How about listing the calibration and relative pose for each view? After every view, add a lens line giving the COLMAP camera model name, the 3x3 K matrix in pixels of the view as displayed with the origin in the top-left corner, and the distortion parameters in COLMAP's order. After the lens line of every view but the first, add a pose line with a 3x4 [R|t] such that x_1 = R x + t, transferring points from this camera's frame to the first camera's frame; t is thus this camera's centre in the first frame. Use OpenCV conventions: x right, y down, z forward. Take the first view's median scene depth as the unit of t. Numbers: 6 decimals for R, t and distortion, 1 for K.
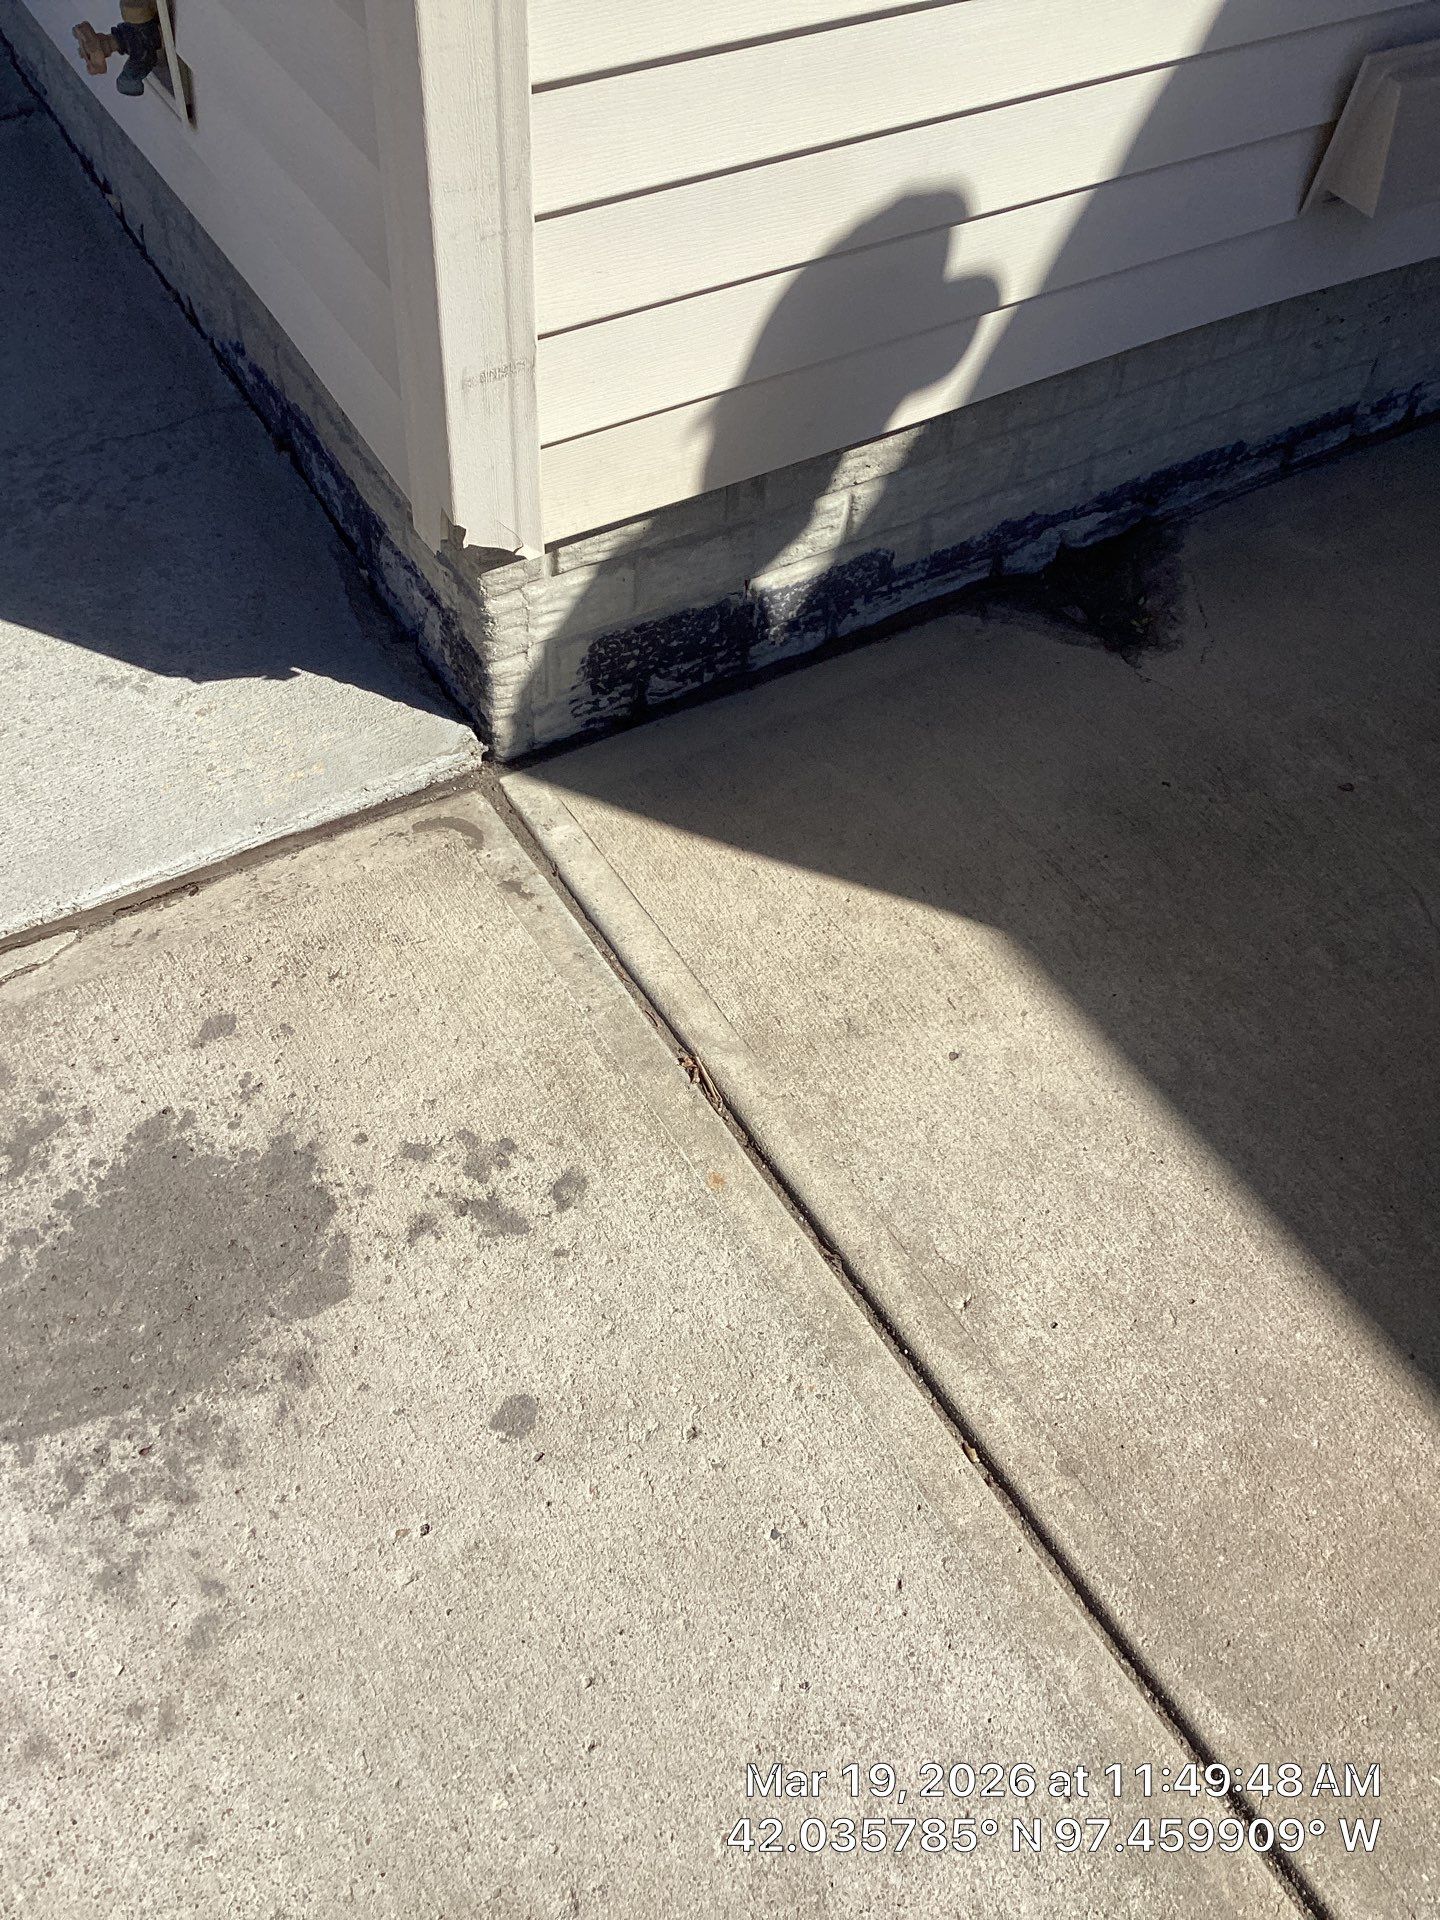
lens RADIAL K [[1807.1, 0, 718.8], [0, 1807.1, 966.3], [0, 0, 1]] dist [0.061415, 0.000000]
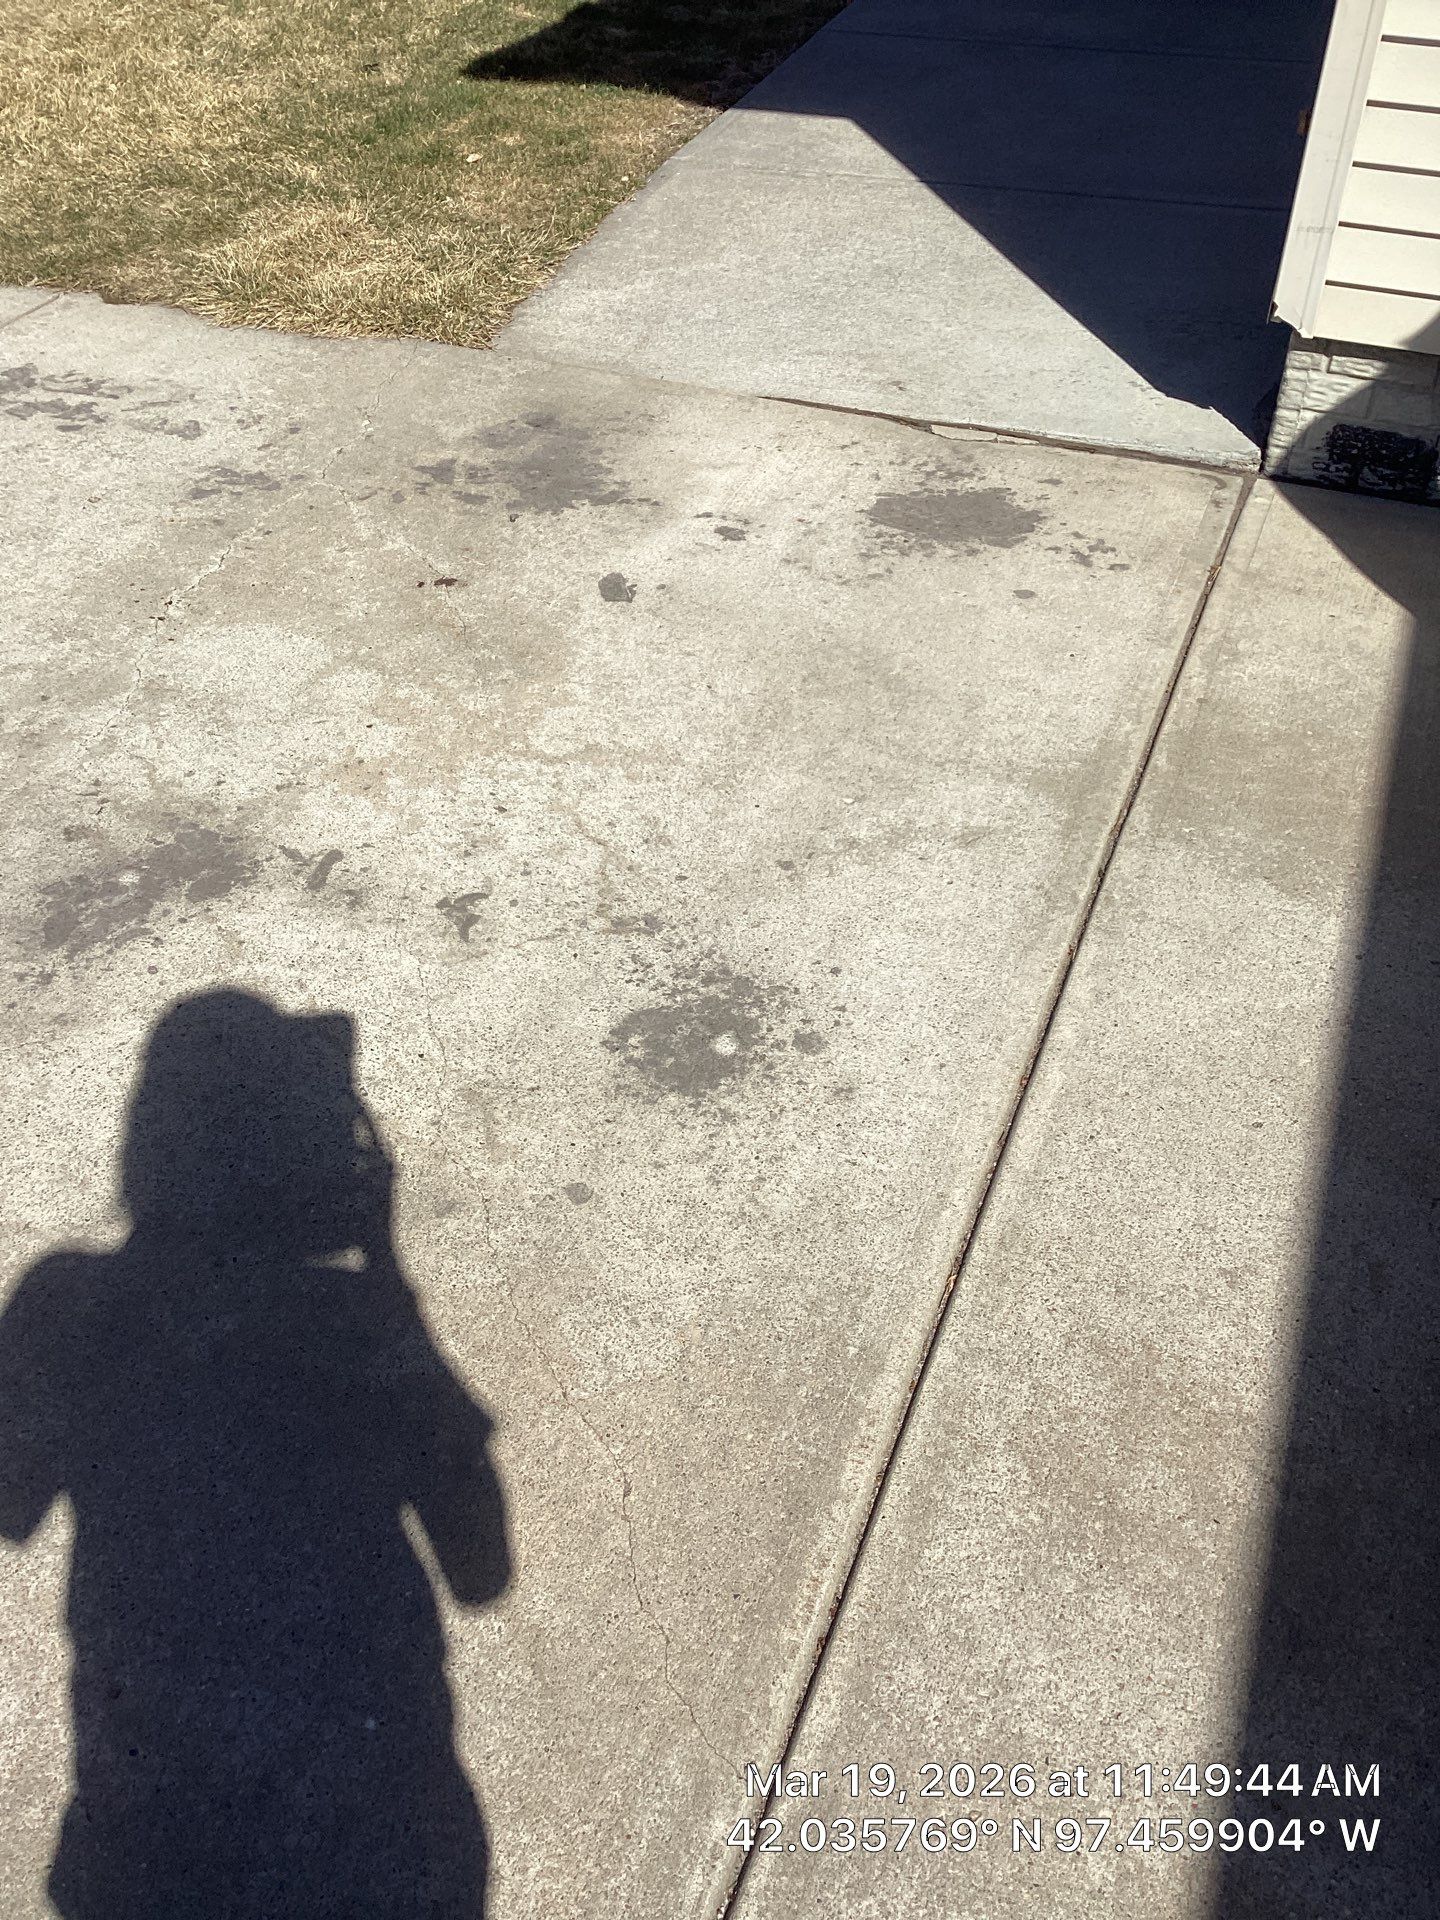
lens RADIAL K [[1807.1, 0, 717.7], [0, 1807.1, 954.4], [0, 0, 1]] dist [0.061415, 0.000000]
pose [[0.608306, 0.462658, -0.644912, 1.197813], [-0.593585, 0.804585, 0.017316, 0.720920], [0.526898, 0.372276, 0.764061, -0.695231]]
